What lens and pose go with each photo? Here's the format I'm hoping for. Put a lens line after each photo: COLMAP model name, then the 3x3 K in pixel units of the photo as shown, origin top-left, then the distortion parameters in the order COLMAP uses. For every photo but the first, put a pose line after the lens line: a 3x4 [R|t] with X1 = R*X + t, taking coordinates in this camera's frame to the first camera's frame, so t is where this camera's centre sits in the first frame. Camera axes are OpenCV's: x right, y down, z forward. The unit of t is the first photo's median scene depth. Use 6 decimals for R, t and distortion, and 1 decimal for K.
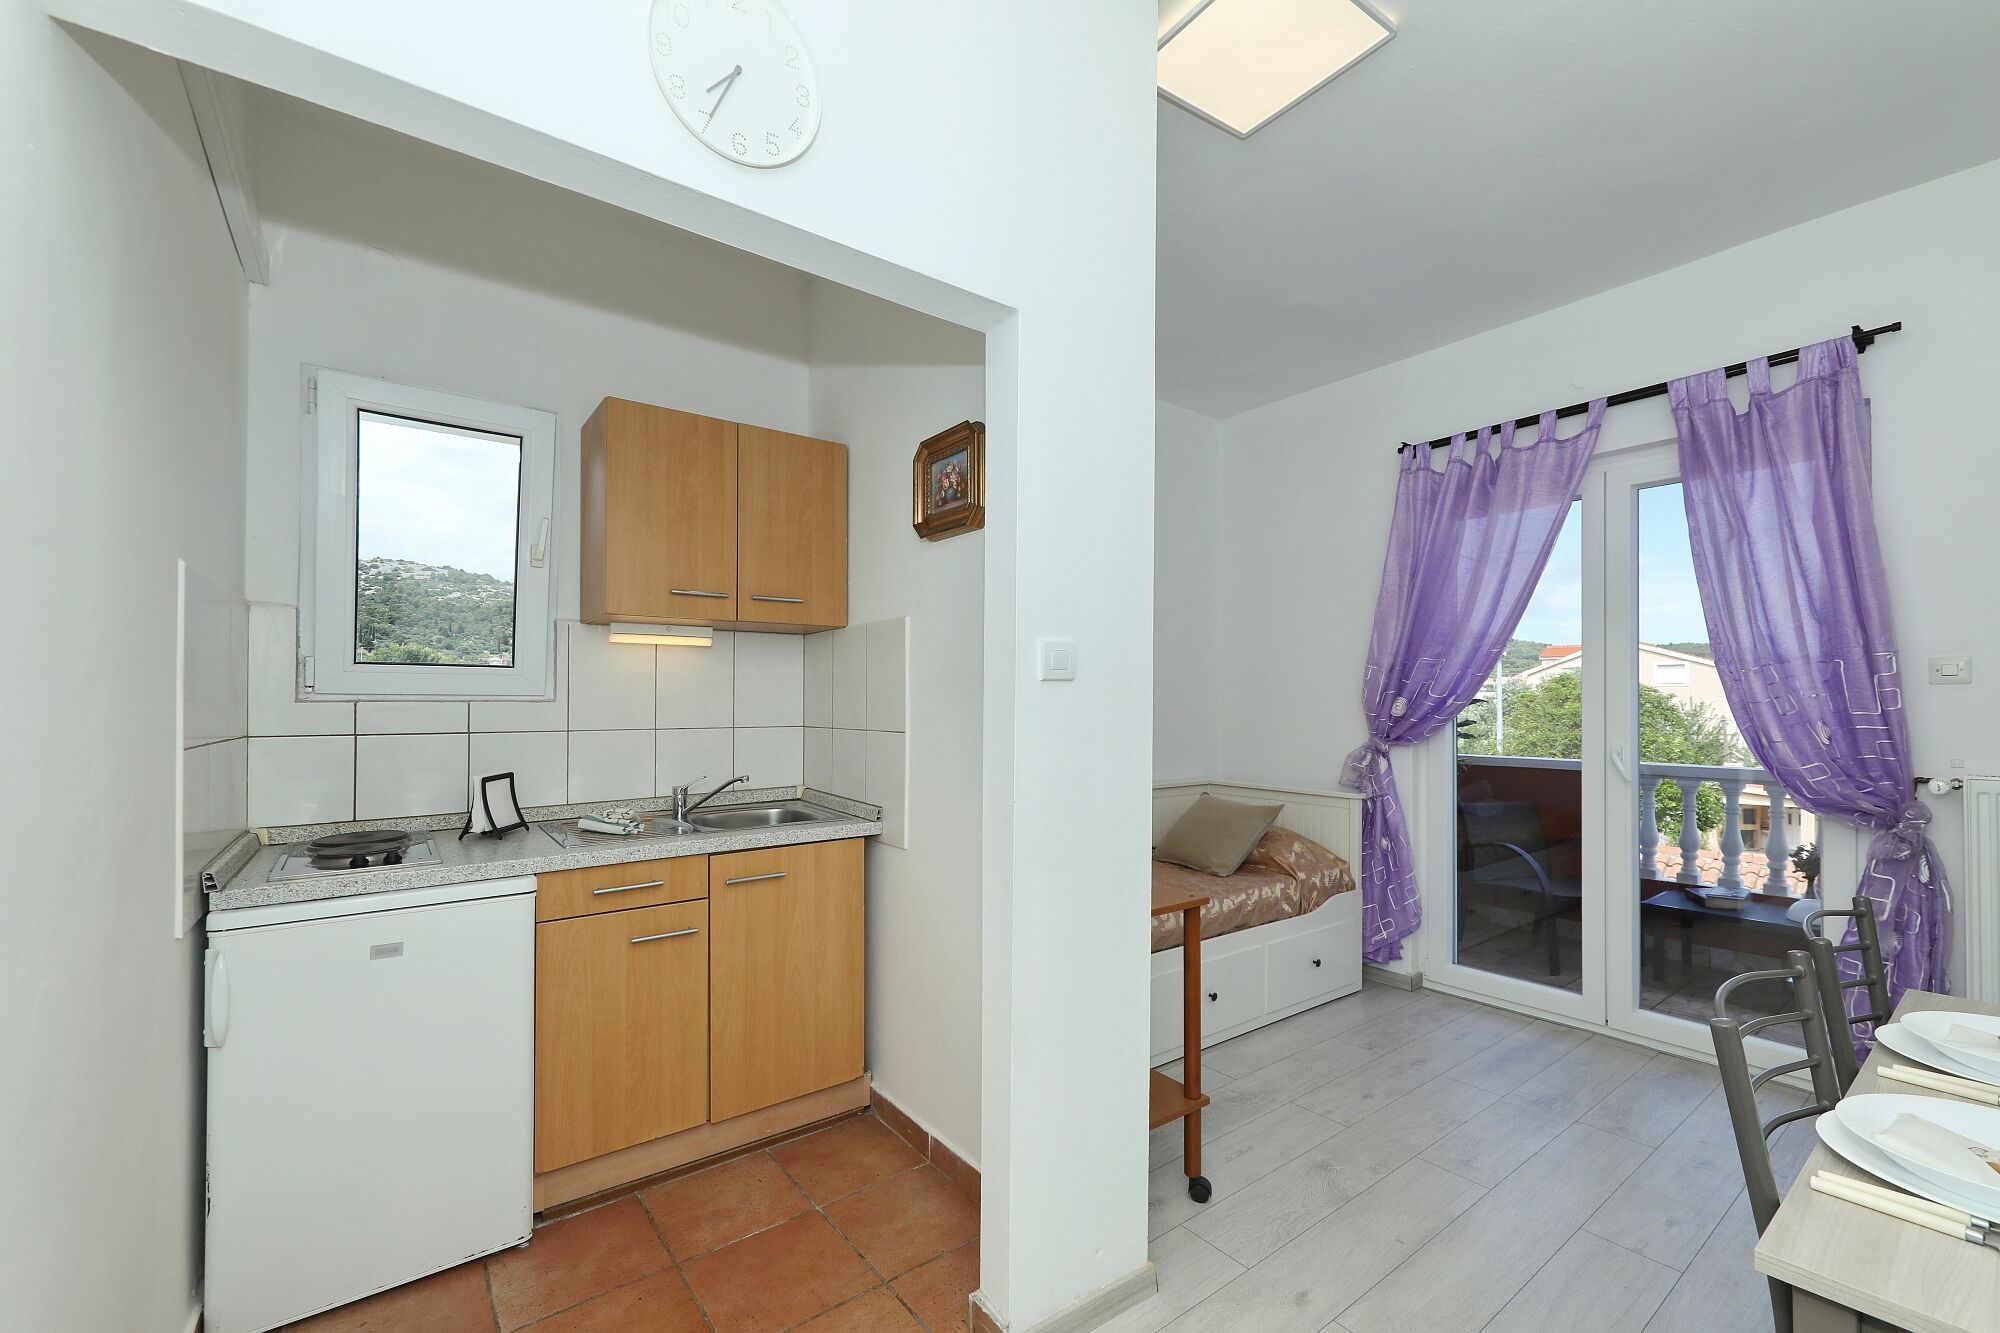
lens RADIAL K [[823.7, 0, 1001.5], [0, 823.7, 690.6], [0, 0, 1]] dist [0.002231, 0.000683]
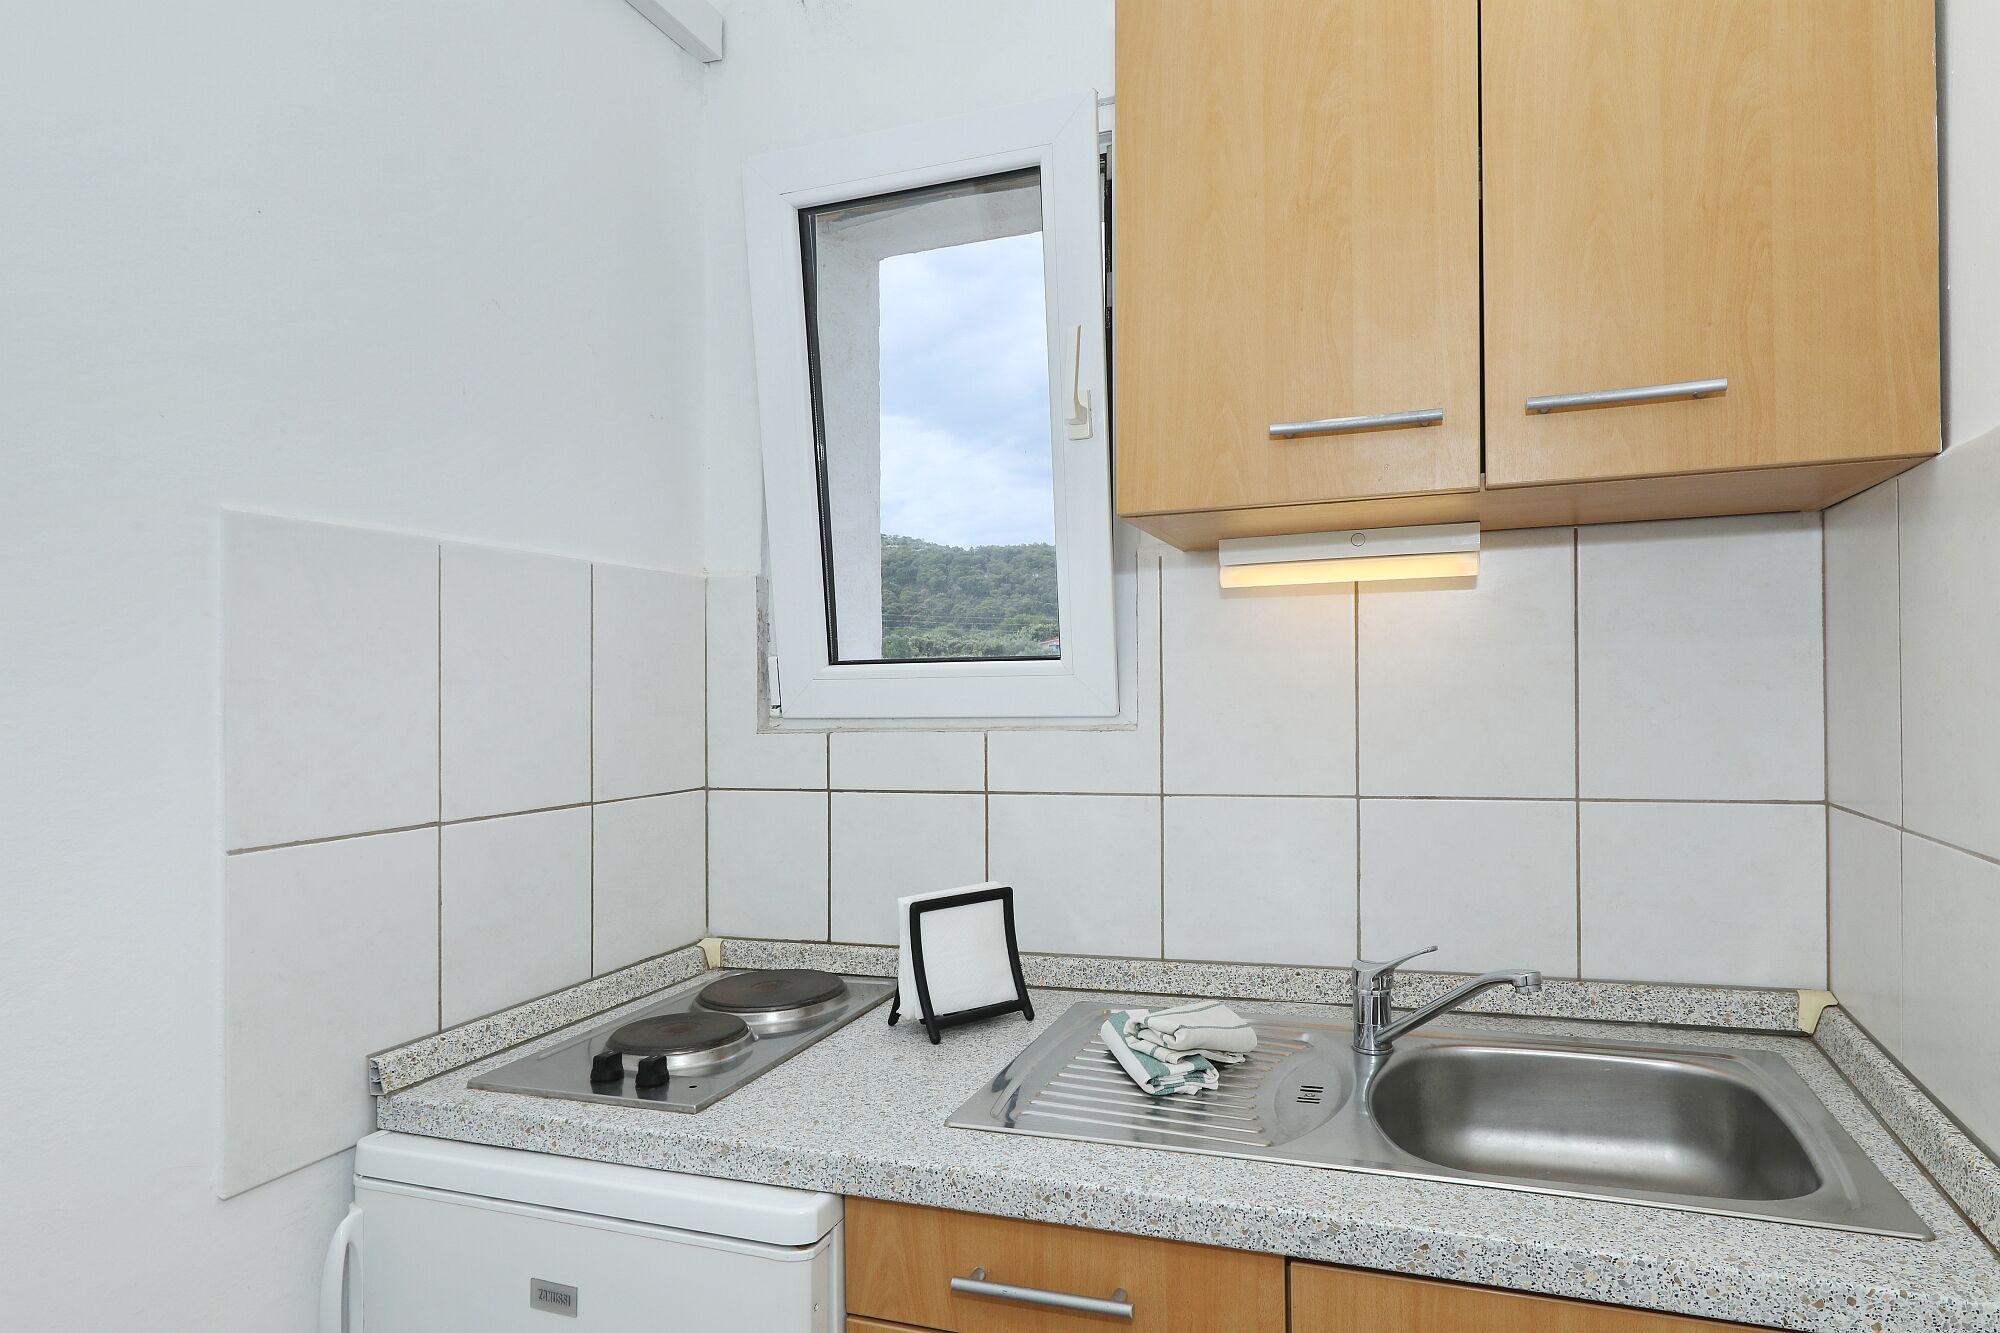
lens RADIAL K [[1130.4, 0, 1018.5], [0, 1130.4, 685.7], [0, 0, 1]] dist [-0.001838, 0.000173]
pose [[0.550918, -0.015371, -0.834418, -0.052421], [0.029047, 0.999578, 0.000764, -0.013298], [0.834054, -0.024658, 0.551132, 0.600070]]
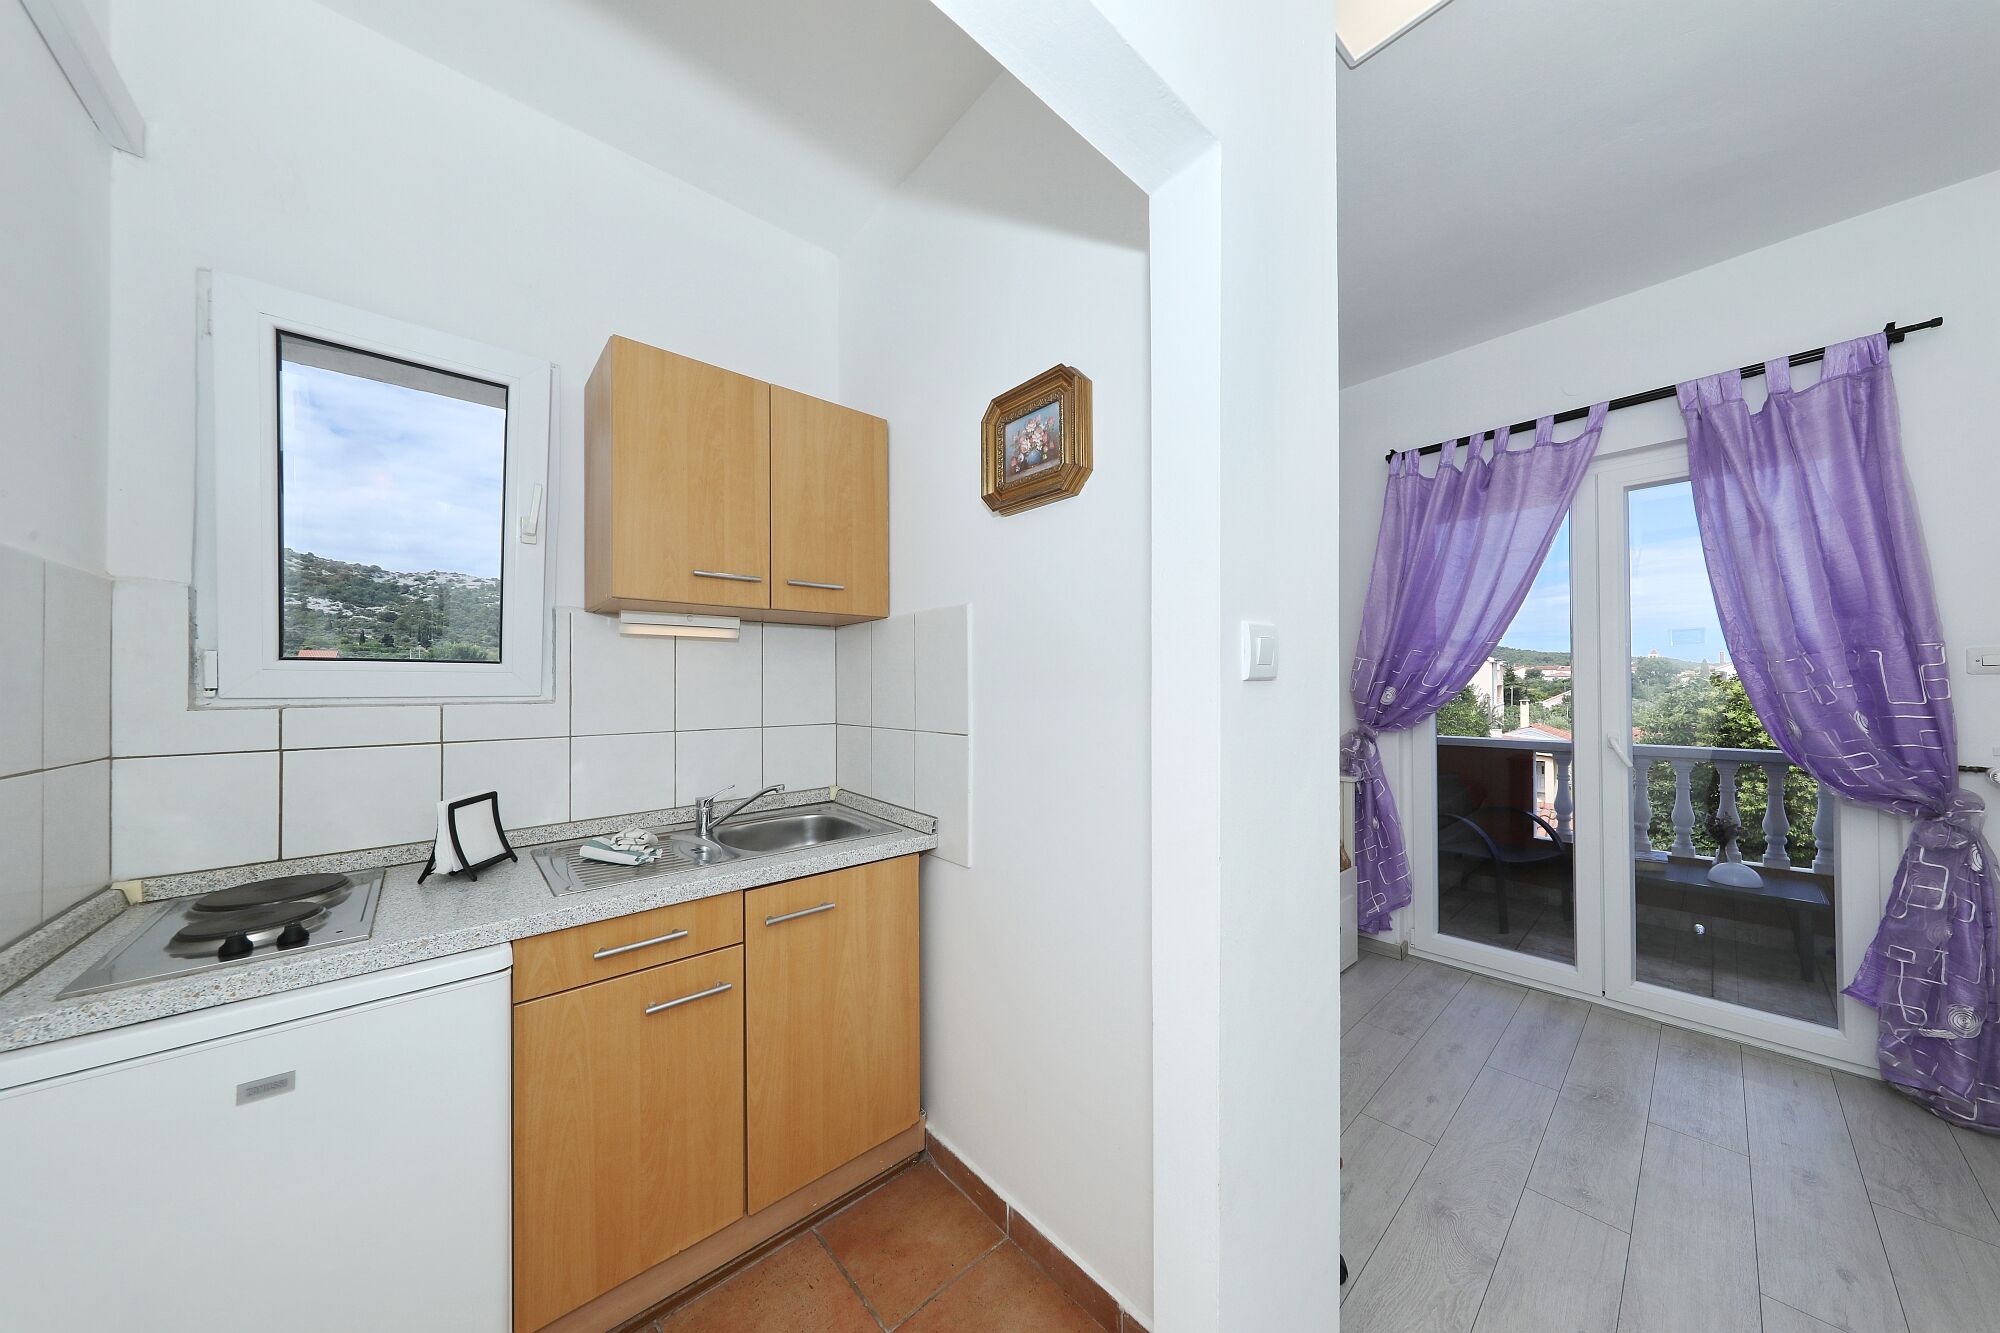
lens RADIAL K [[629.3, 0, 990.9], [0, 629.3, 678.2], [0, 0, 1]] dist [0.000708, -0.000132]
pose [[0.997394, -0.005494, 0.071935, -0.134141], [0.005416, 0.999985, 0.001272, -0.010402], [-0.071941, -0.000879, 0.997408, 0.311540]]
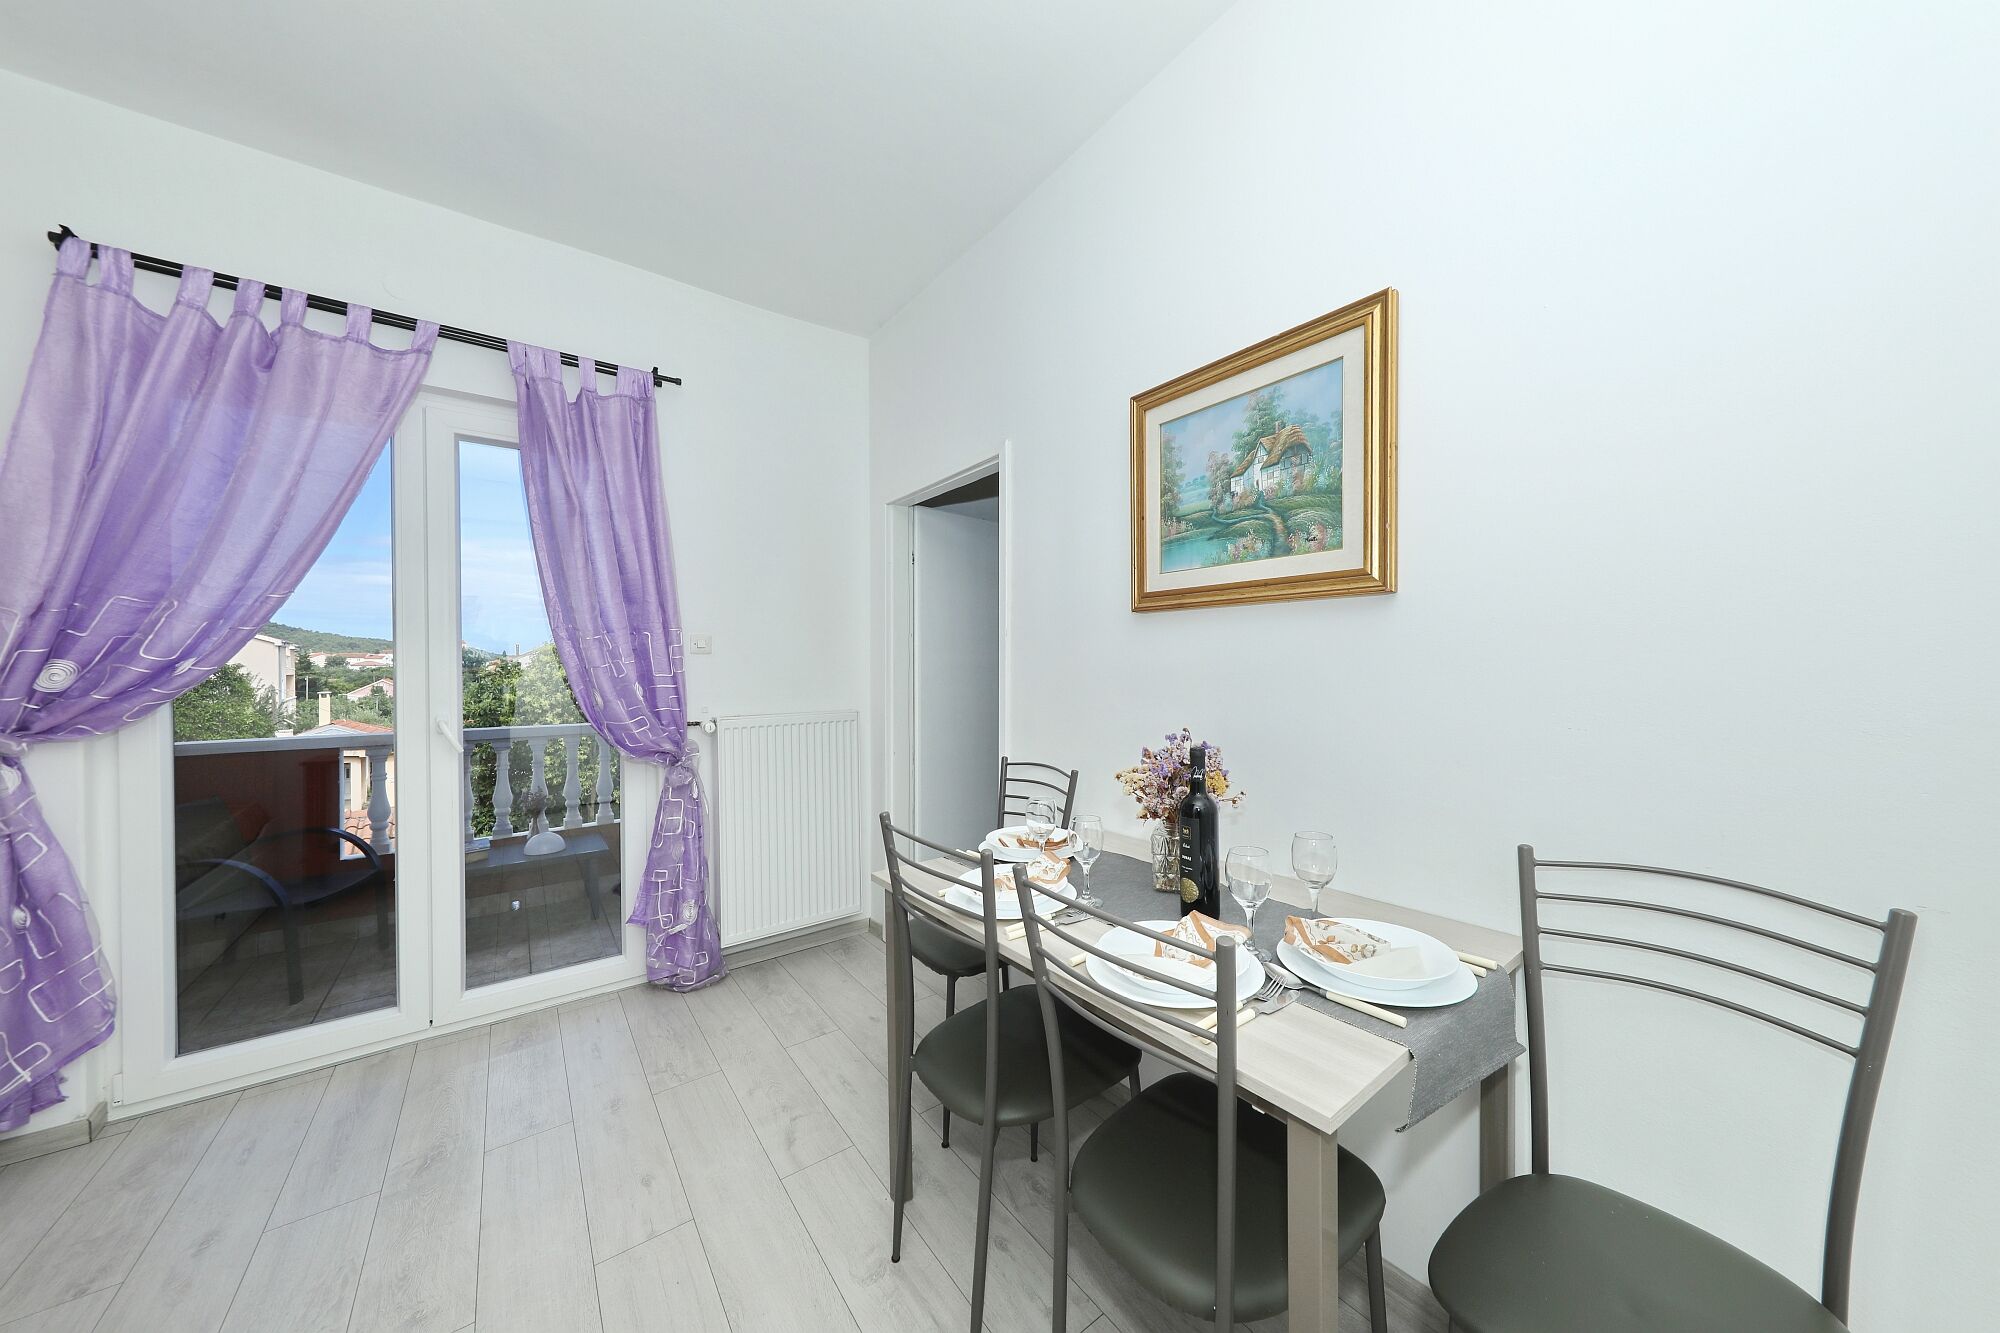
lens RADIAL K [[680.4, 0, 1032.1], [0, 680.4, 676.1], [0, 0, 1]] dist [0.001956, -0.000185]
pose [[-0.008752, -0.011405, 0.999897, -0.014009], [-0.008002, 0.999904, 0.011335, 0.012228], [-0.999930, -0.007902, -0.008843, 0.441544]]
